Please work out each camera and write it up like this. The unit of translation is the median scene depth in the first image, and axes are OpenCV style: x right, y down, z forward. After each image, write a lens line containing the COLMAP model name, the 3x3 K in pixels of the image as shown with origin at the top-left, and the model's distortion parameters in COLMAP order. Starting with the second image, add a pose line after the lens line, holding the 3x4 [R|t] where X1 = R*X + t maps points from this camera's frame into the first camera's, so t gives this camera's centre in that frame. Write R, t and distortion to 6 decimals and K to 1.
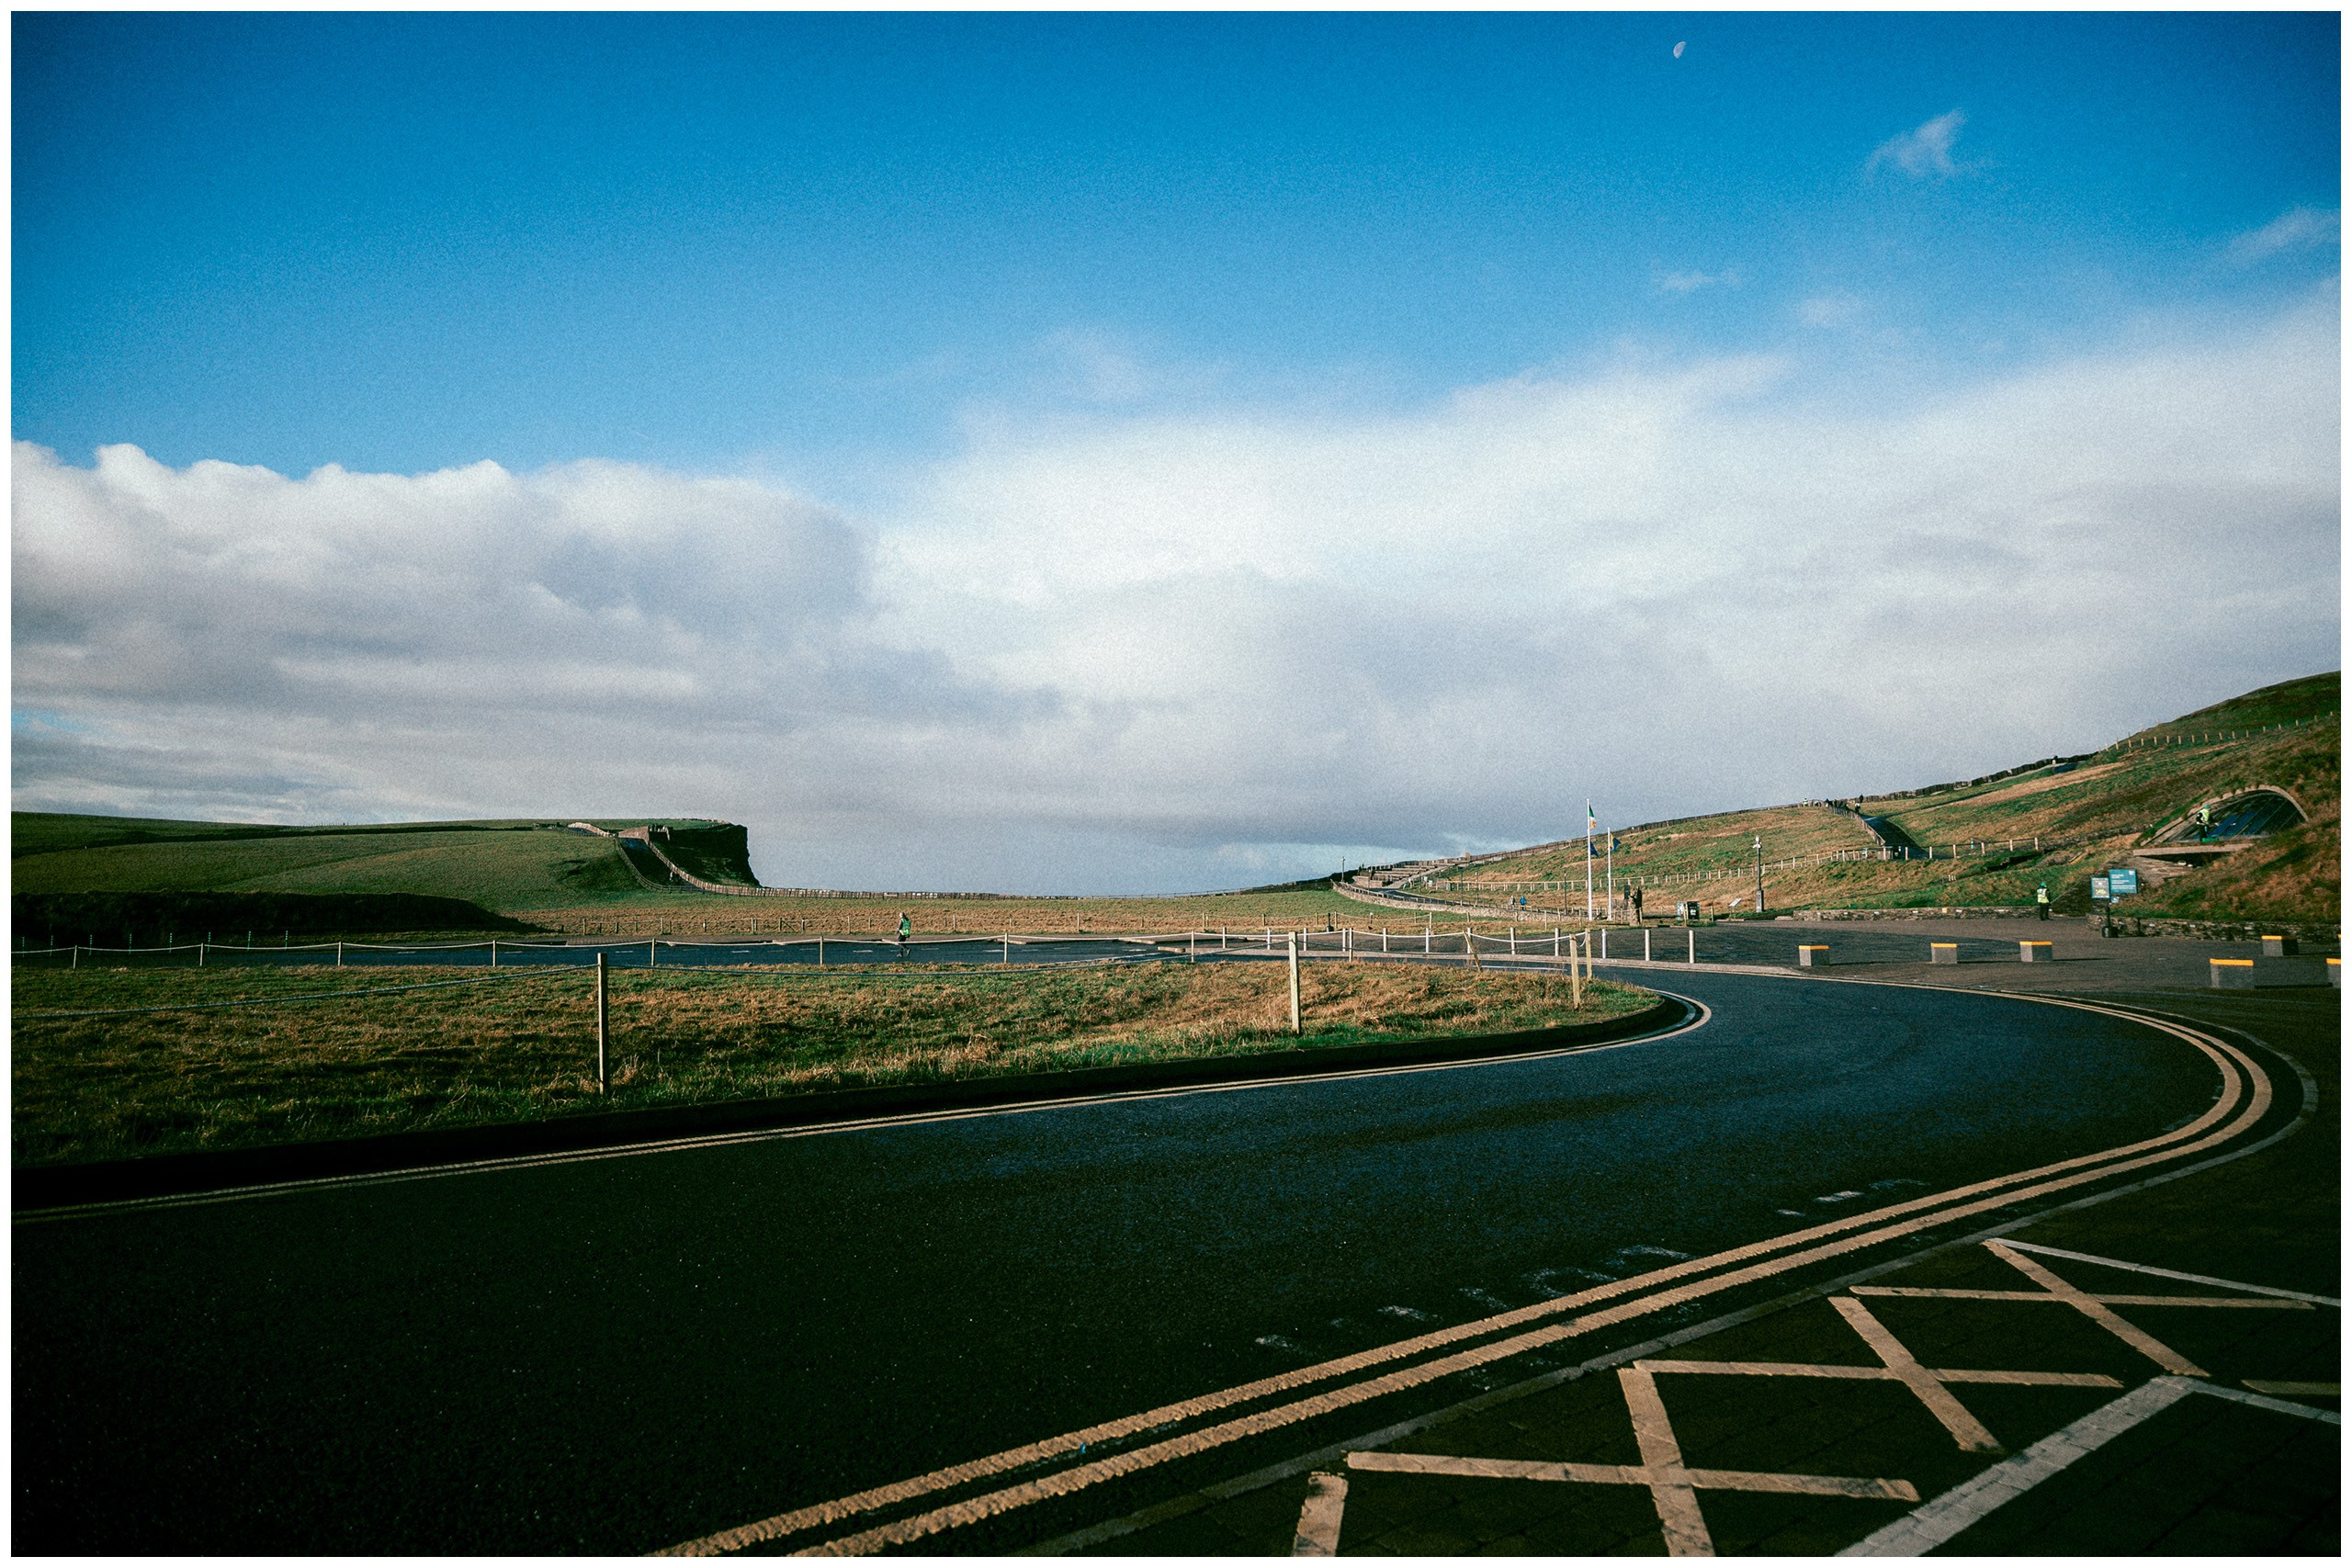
lens RADIAL K [[1293.2, 0, 1175.1], [0, 1293.2, 784.8], [0, 0, 1]] dist [0.003562, 0.001624]
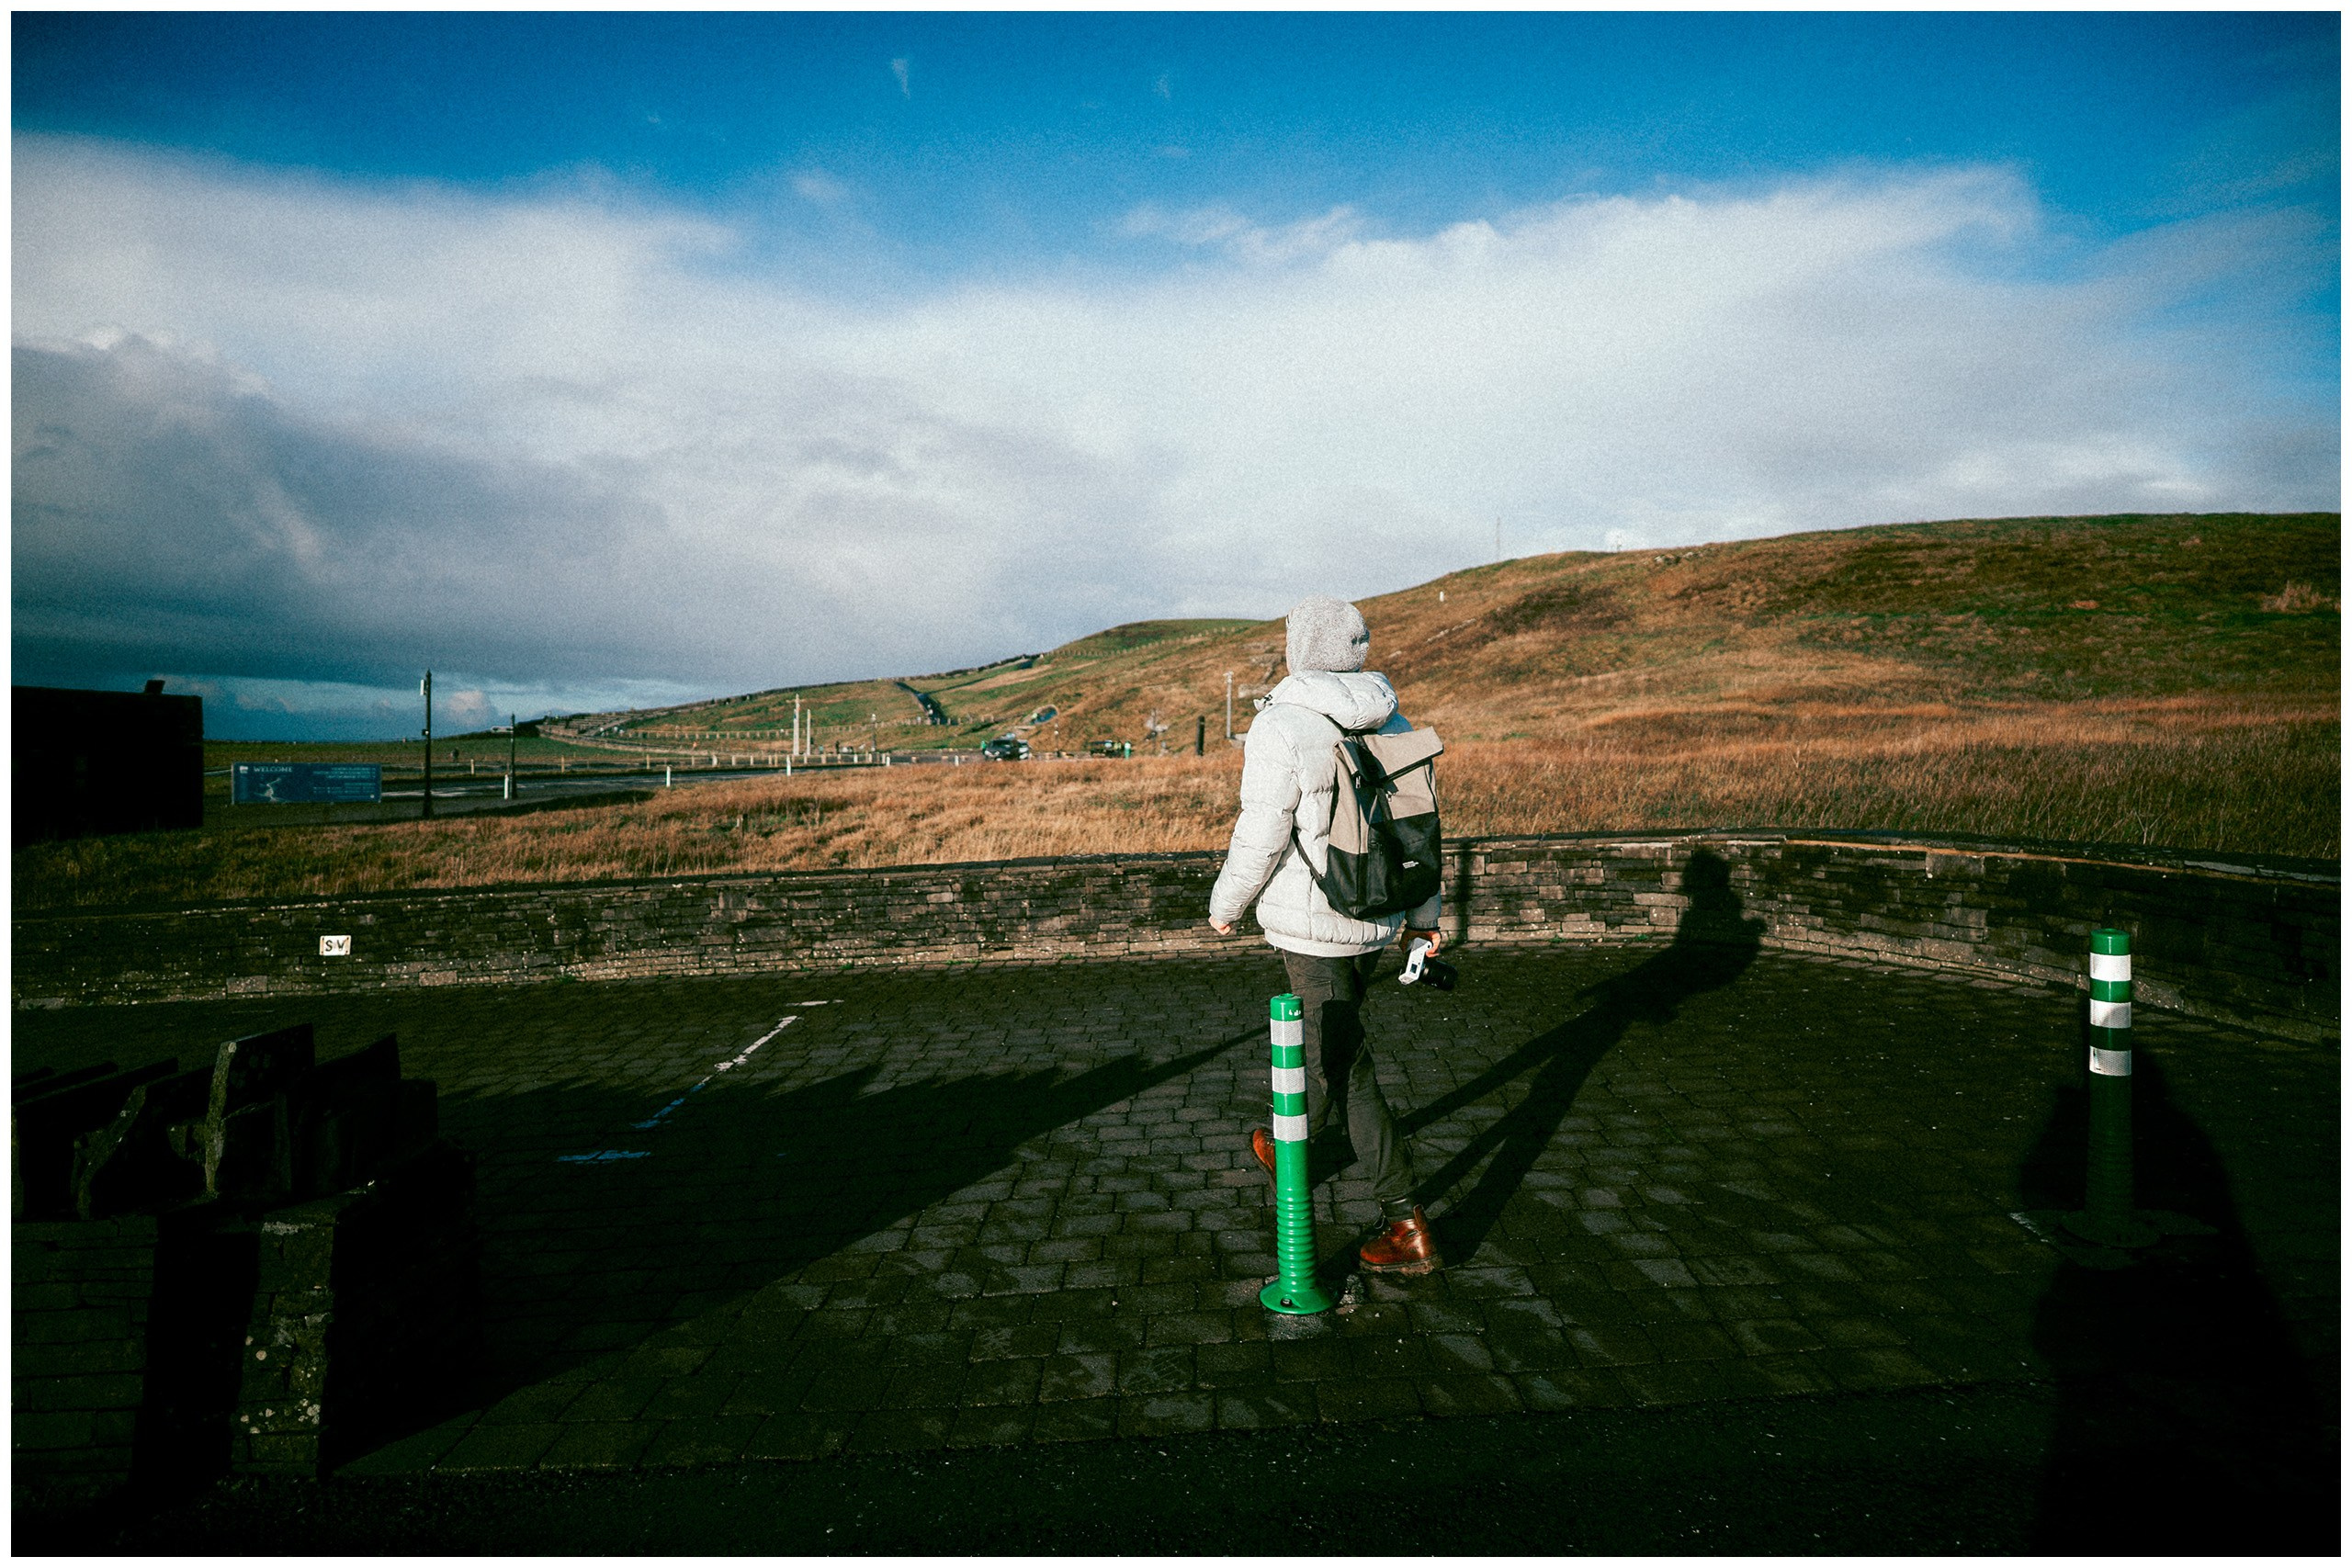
lens RADIAL K [[1293.2, 0, 1175.1], [0, 1293.2, 784.8], [0, 0, 1]] dist [0.003562, 0.001624]
pose [[0.768742, -0.019955, 0.639248, -0.279636], [-0.056690, 0.993453, 0.099187, -0.044719], [-0.637042, -0.112488, 0.762577, -0.495455]]
